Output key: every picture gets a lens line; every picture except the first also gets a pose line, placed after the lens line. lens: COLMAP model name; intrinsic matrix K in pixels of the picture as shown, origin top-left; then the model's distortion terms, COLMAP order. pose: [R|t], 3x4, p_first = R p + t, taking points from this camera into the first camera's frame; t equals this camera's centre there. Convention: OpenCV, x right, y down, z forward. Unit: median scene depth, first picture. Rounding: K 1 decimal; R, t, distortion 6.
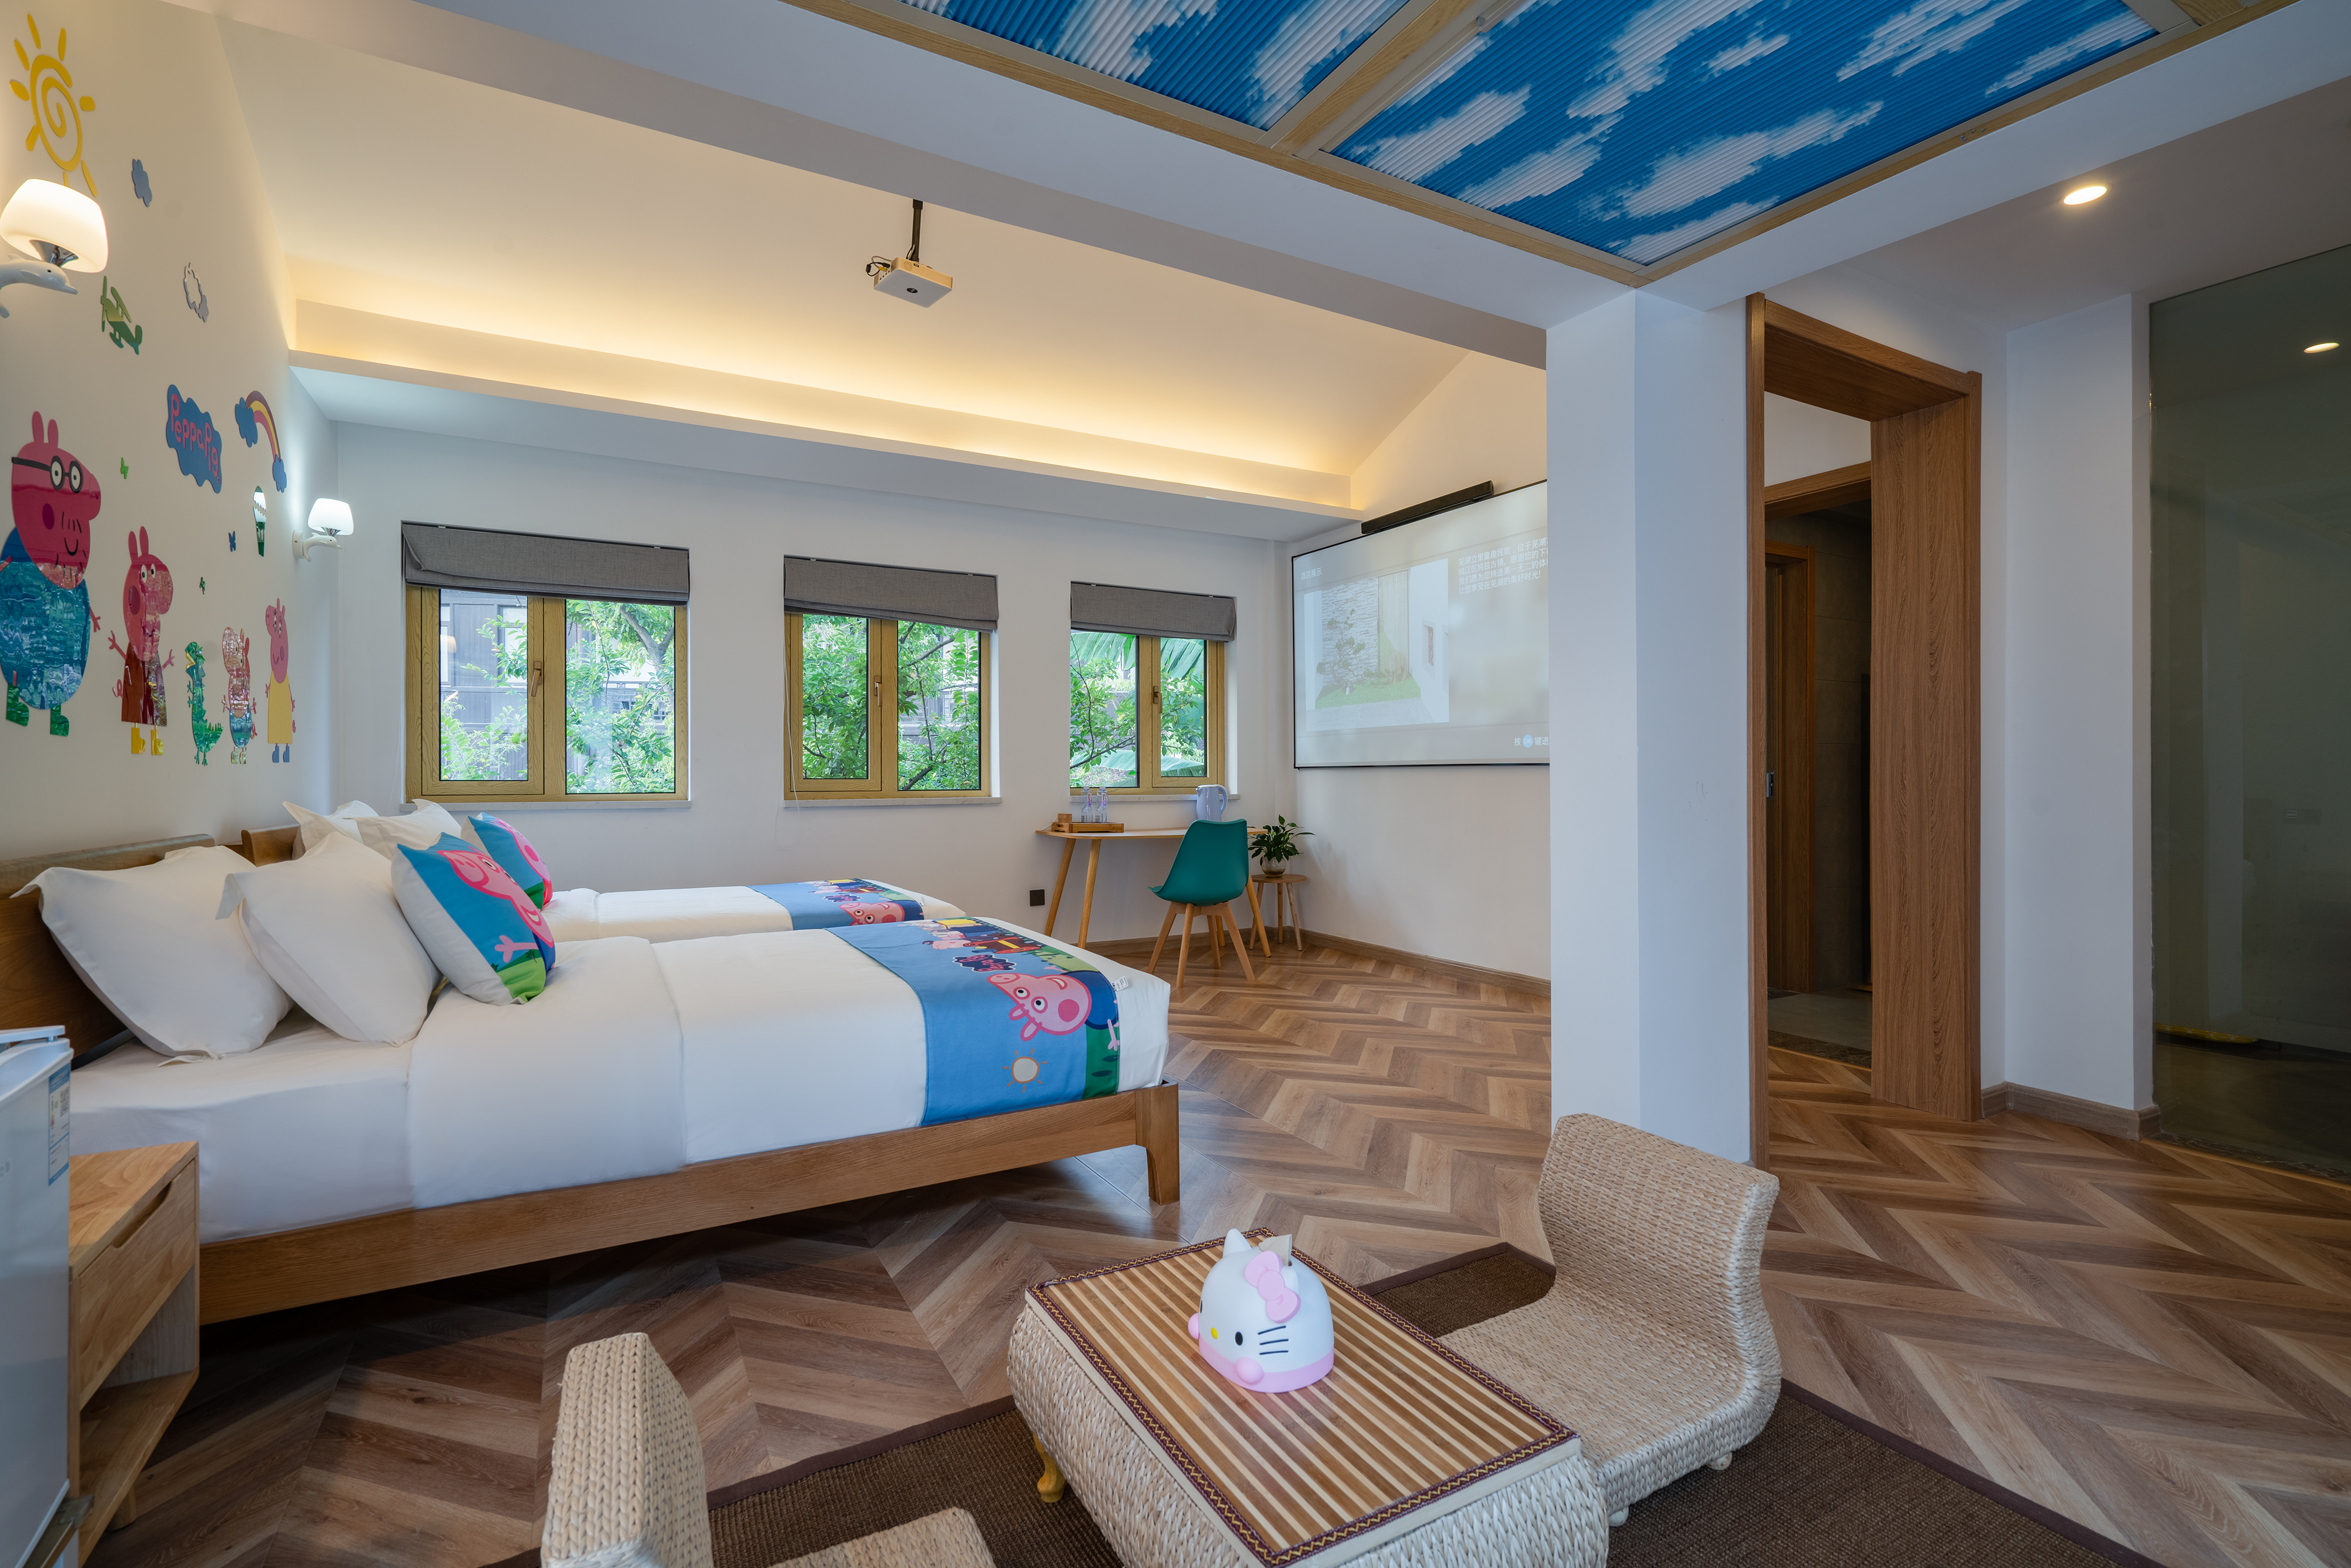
lens RADIAL K [[1053.5, 0, 1162.4], [0, 1053.5, 777.8], [0, 0, 1]] dist [-0.004234, 0.001253]
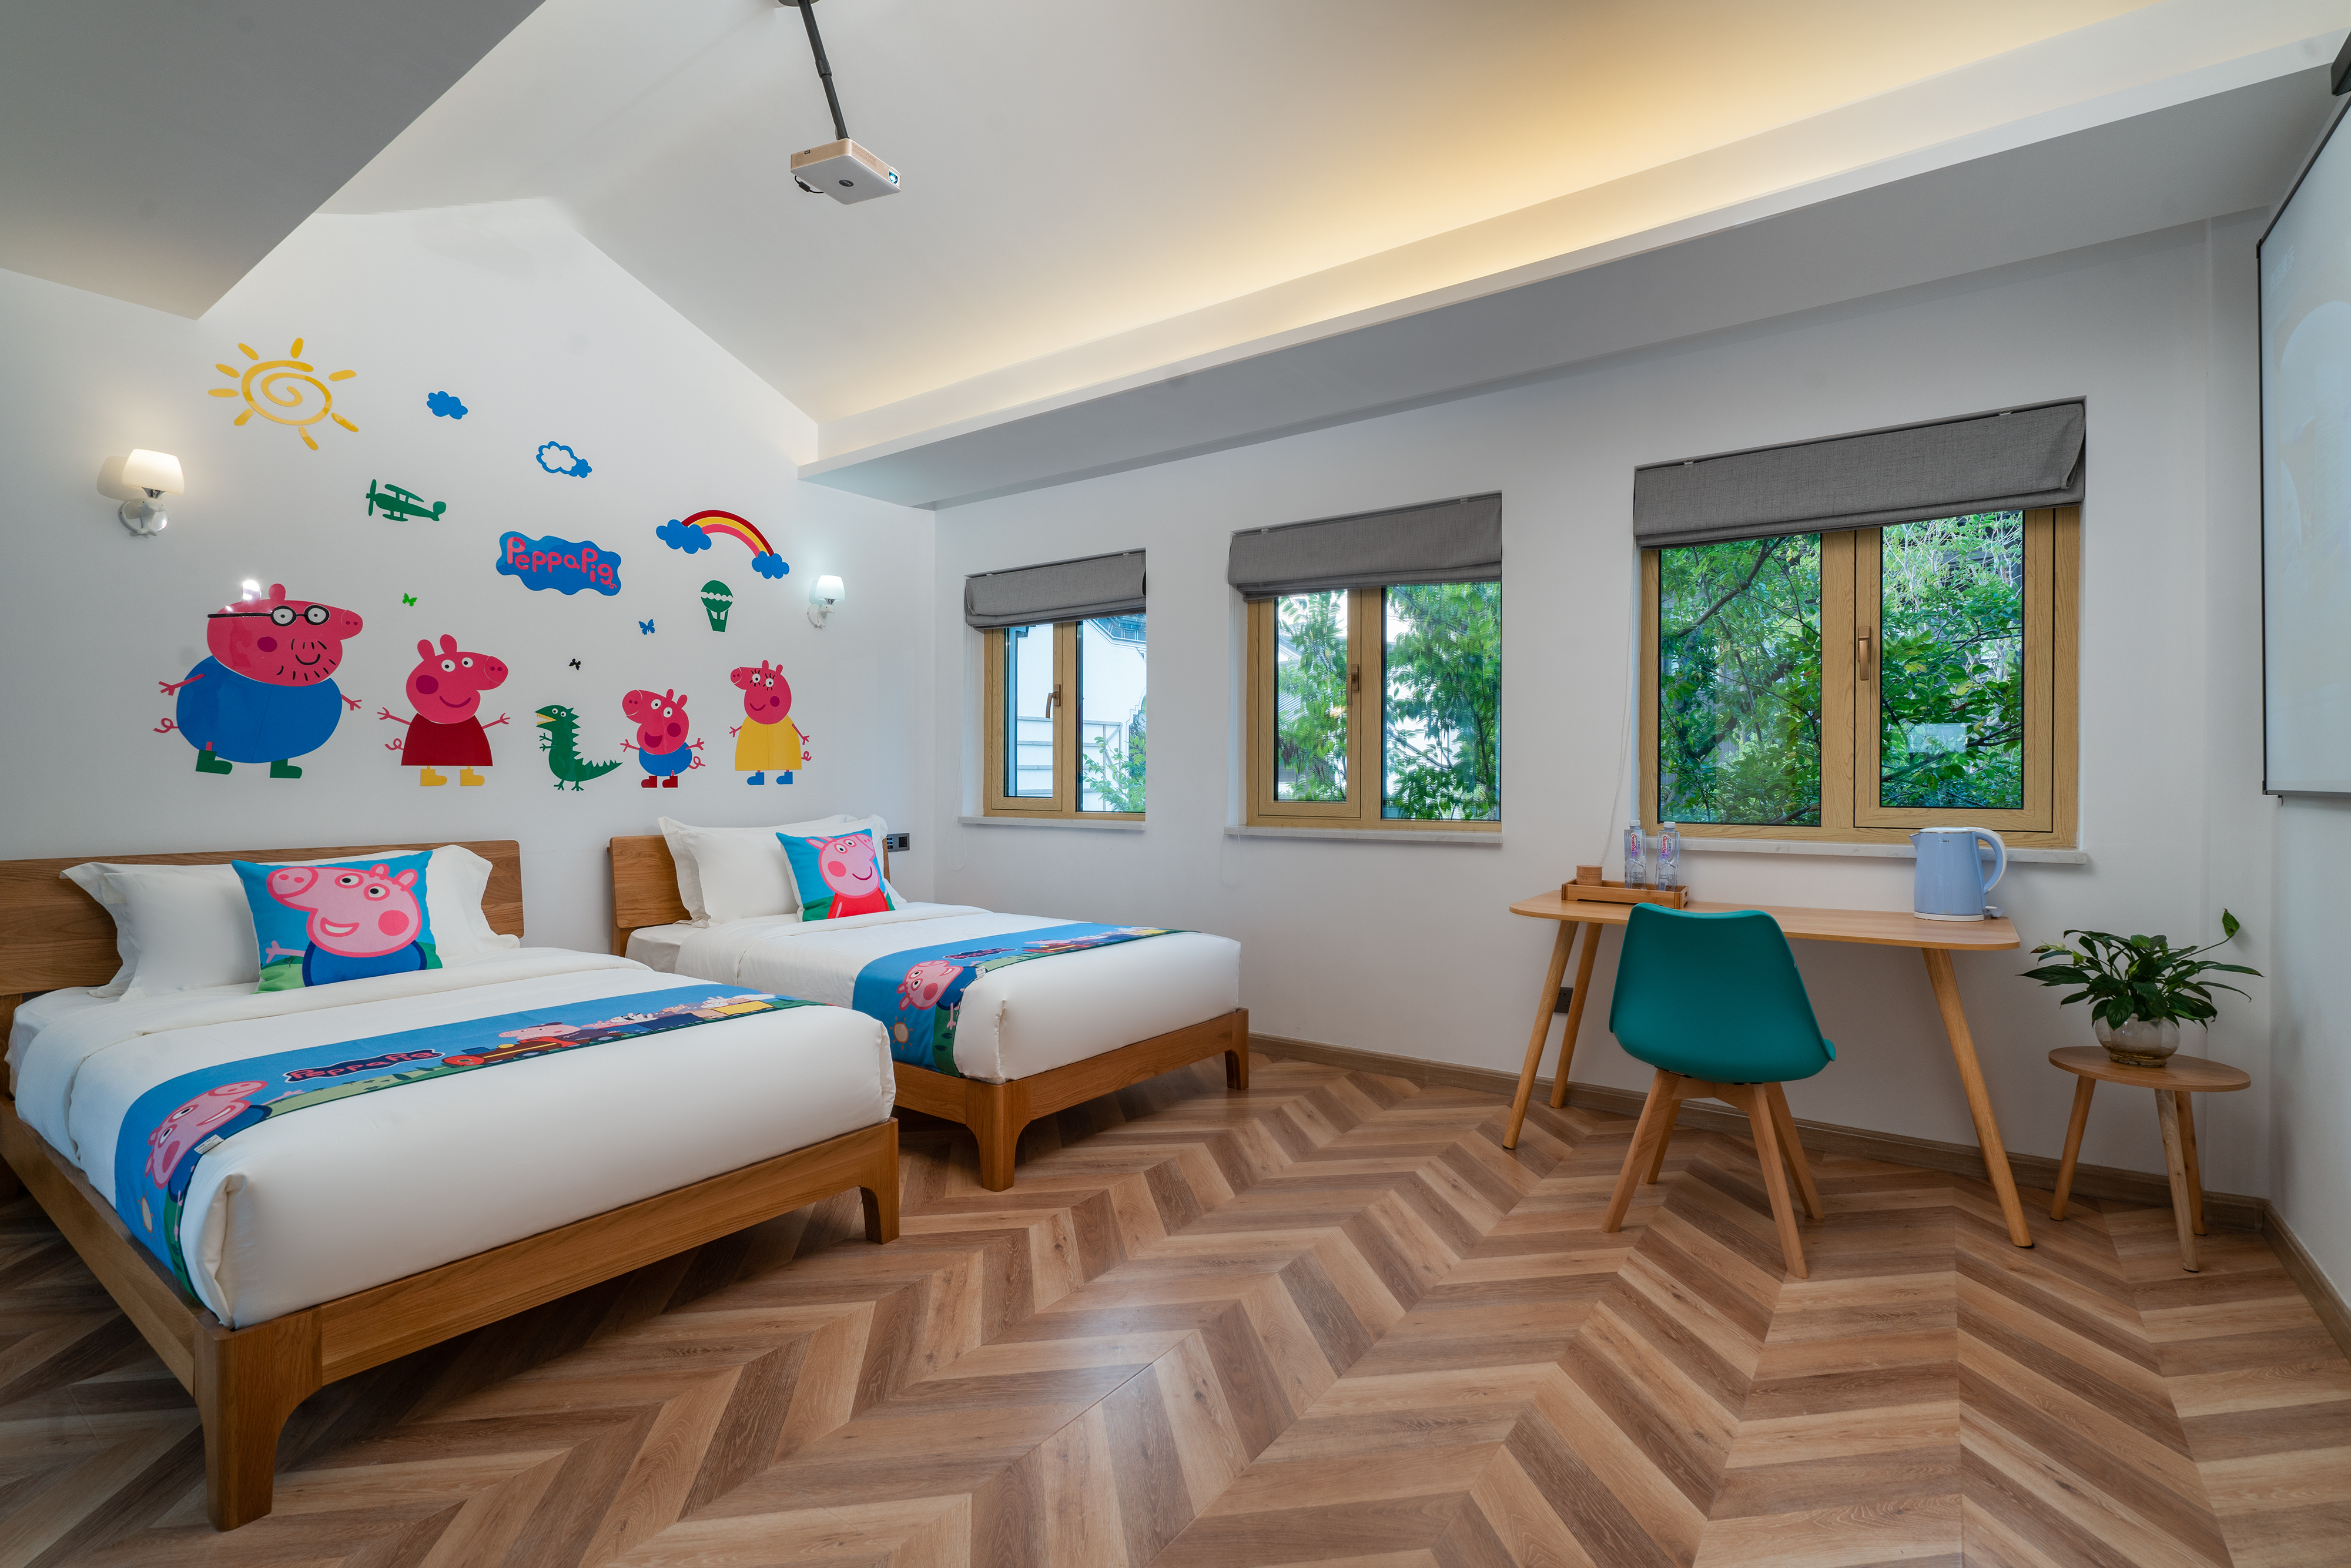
lens RADIAL K [[1053.5, 0, 1162.4], [0, 1053.5, 777.8], [0, 0, 1]] dist [-0.004234, 0.001253]
pose [[0.422882, 0.004710, -0.906172, 0.706926], [-0.002802, 0.999989, 0.003890, -0.036347], [0.906180, 0.000894, 0.422890, 1.102453]]
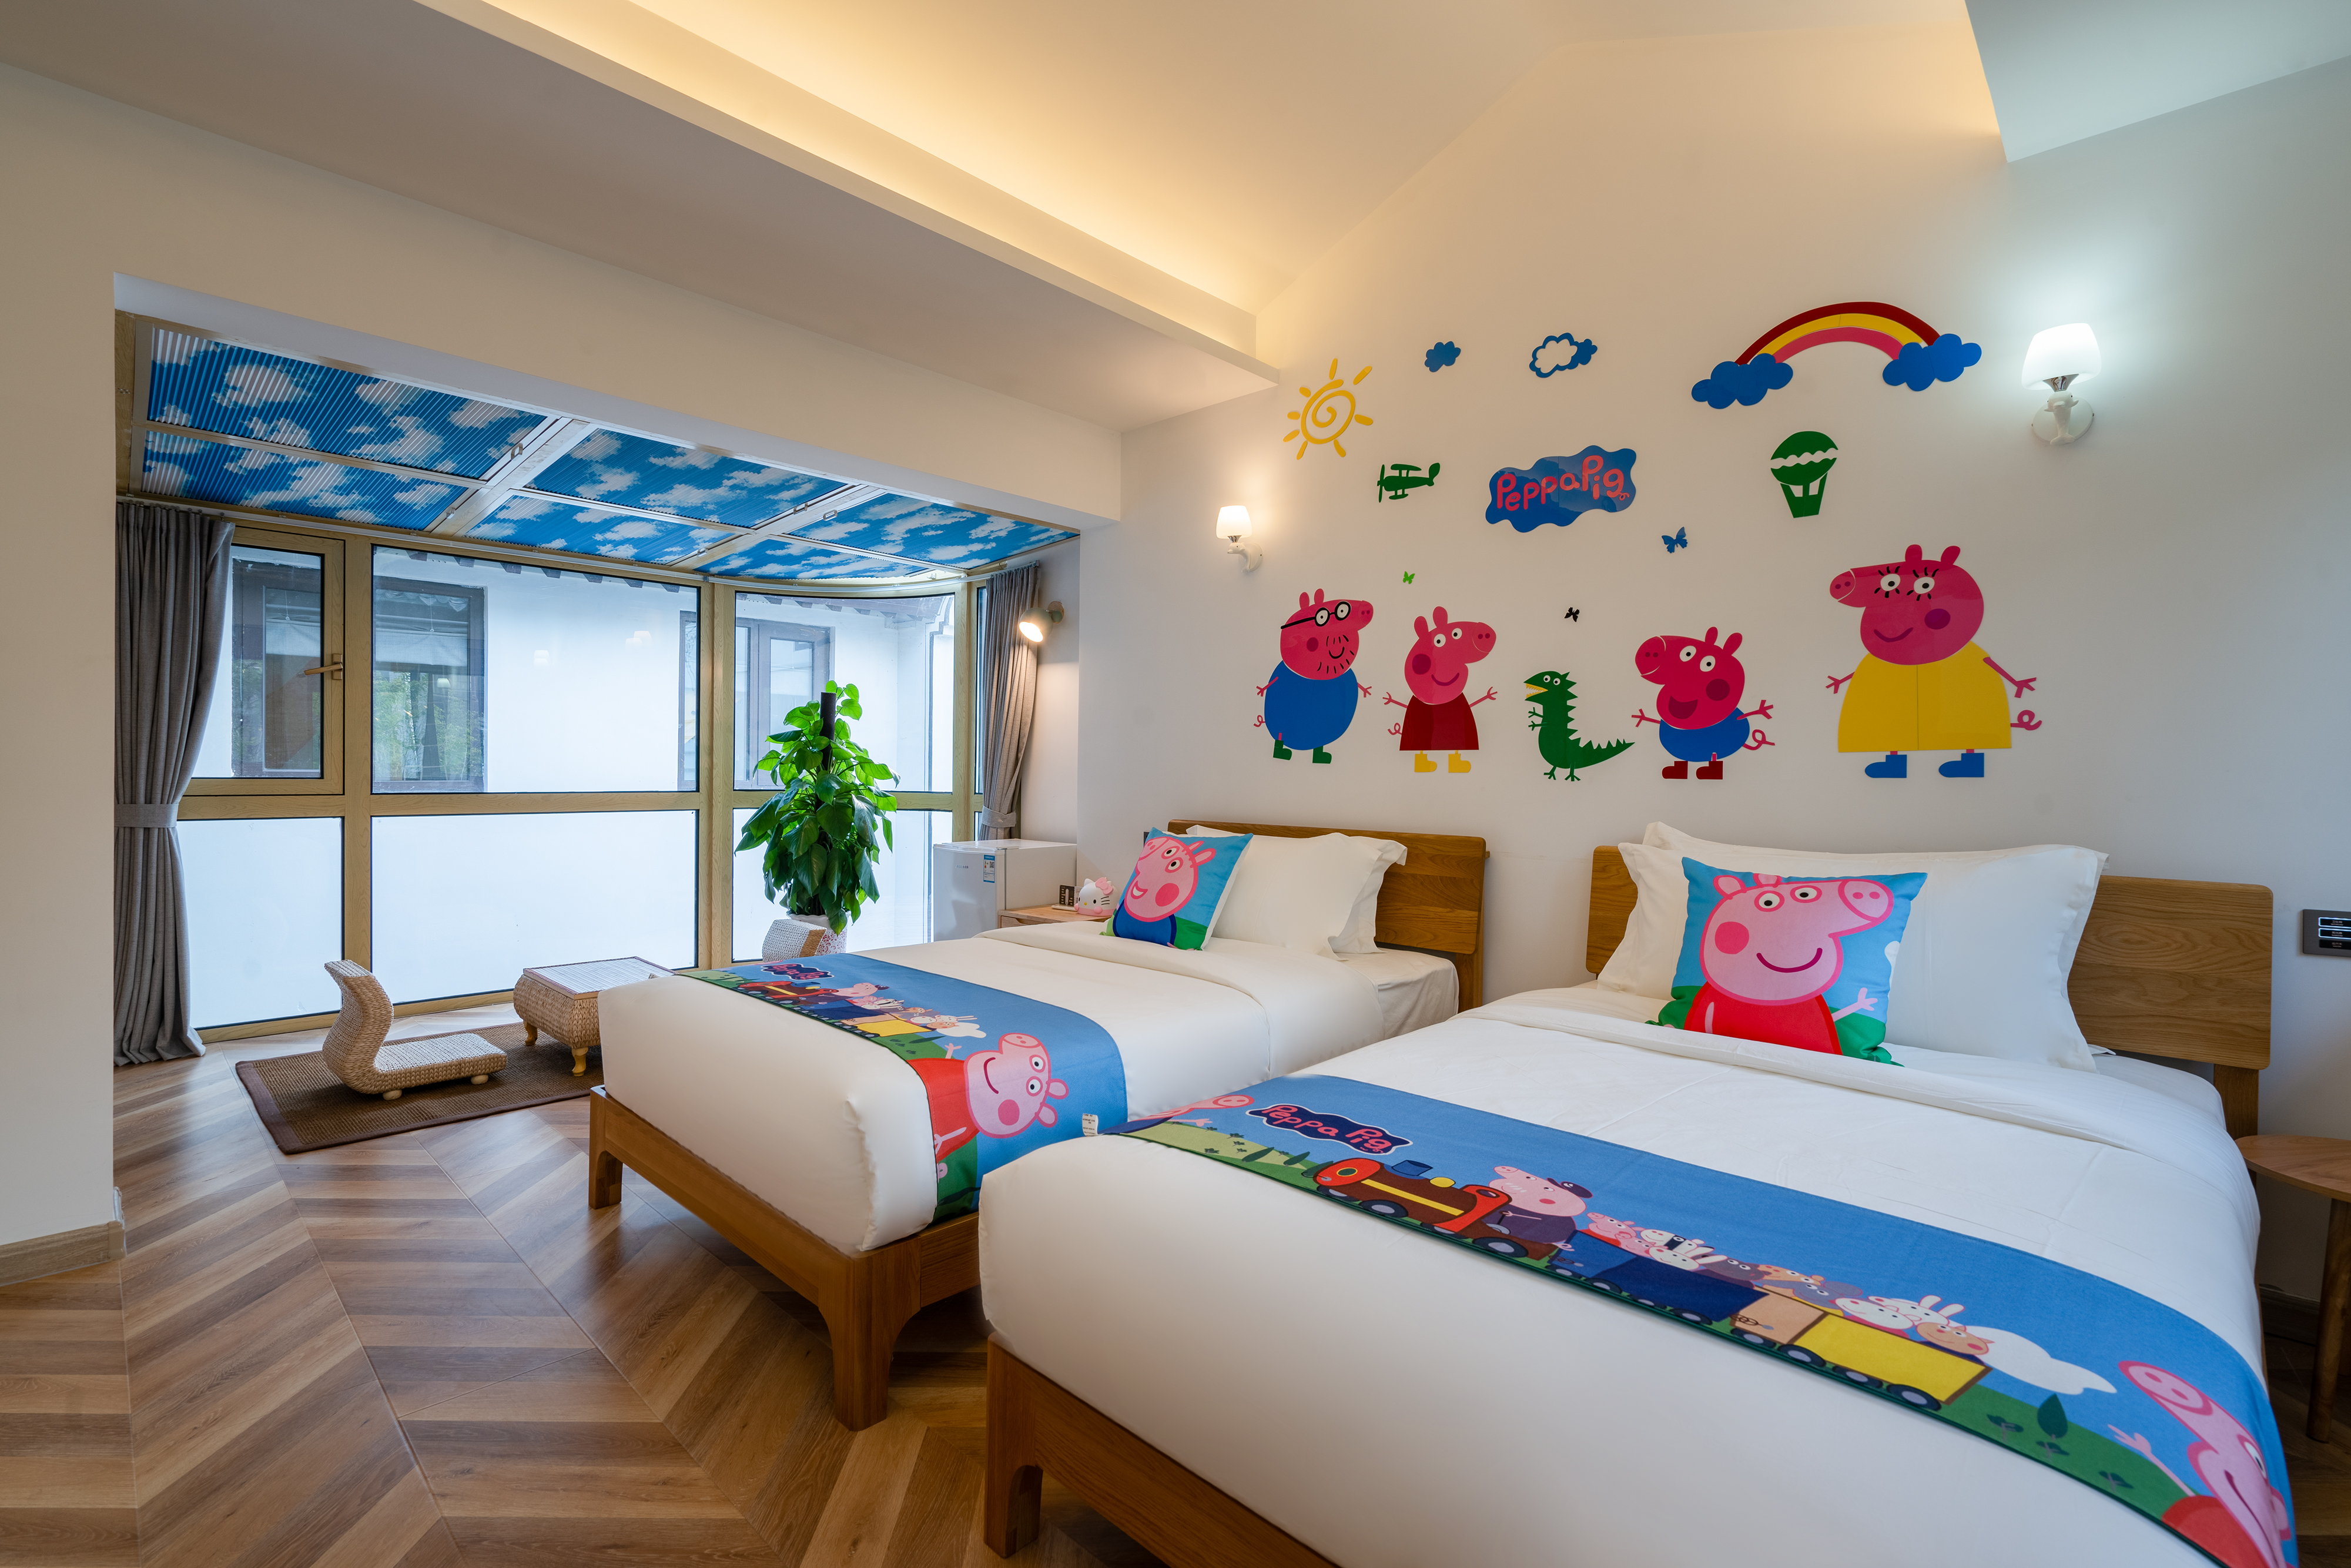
lens RADIAL K [[1053.5, 0, 1162.4], [0, 1053.5, 777.8], [0, 0, 1]] dist [-0.004234, 0.001253]
pose [[-0.954452, -0.005575, -0.298313, -0.183643], [-0.008093, 0.999941, 0.007207, -0.018777], [0.298256, 0.009293, -0.954441, 1.885149]]
